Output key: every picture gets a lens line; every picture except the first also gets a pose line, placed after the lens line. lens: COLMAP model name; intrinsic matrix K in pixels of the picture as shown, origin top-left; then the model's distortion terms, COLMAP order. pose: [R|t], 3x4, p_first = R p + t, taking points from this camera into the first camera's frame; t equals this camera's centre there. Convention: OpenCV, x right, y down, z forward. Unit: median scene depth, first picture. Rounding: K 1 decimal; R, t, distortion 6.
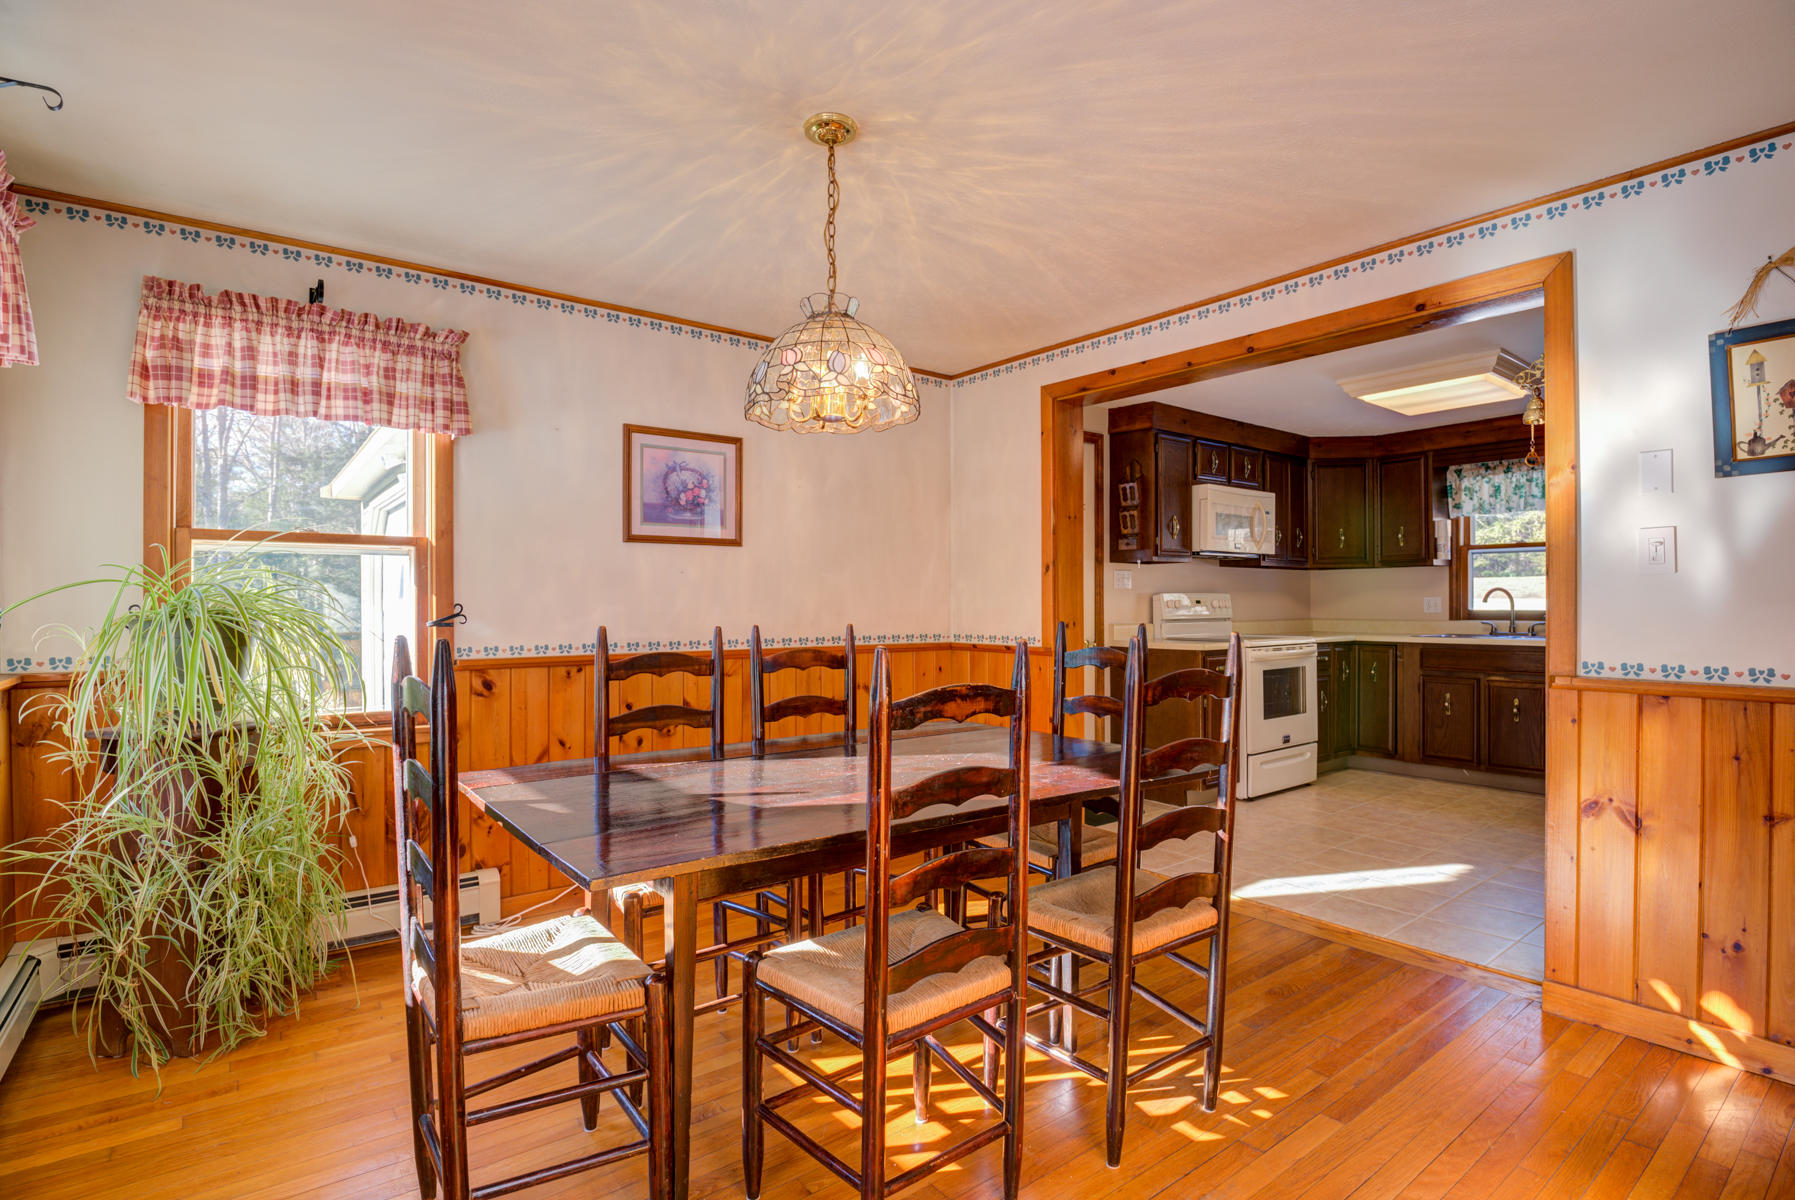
lens RADIAL K [[873.5, 0, 896.6], [0, 873.5, 601.8], [0, 0, 1]] dist [-0.030151, 0.000611]
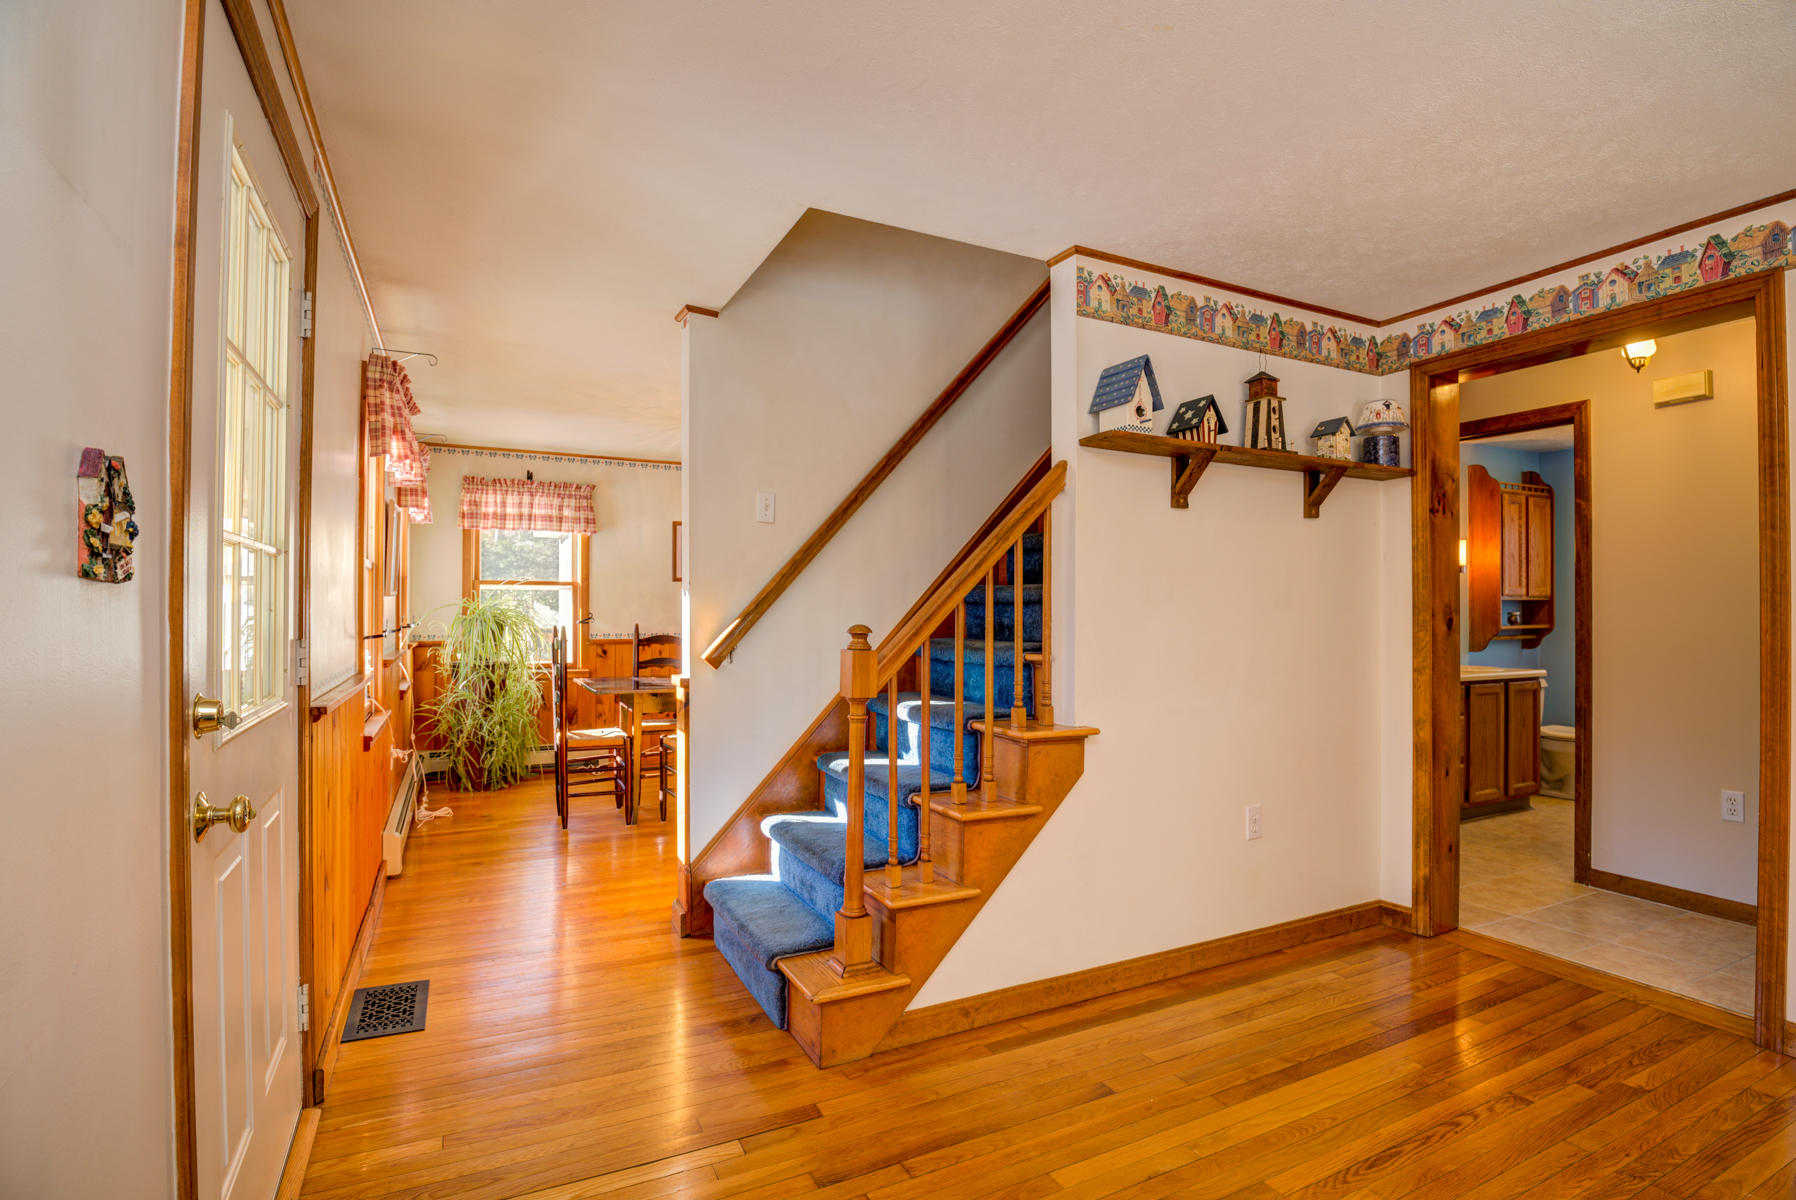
lens RADIAL K [[873.9, 0, 906.2], [0, 873.9, 603.3], [0, 0, 1]] dist [-0.030151, 0.000611]
pose [[0.981210, 0.009481, -0.192712, 0.772930], [-0.008735, 0.999951, 0.004724, -0.044827], [0.192747, -0.002952, 0.981244, -1.100195]]
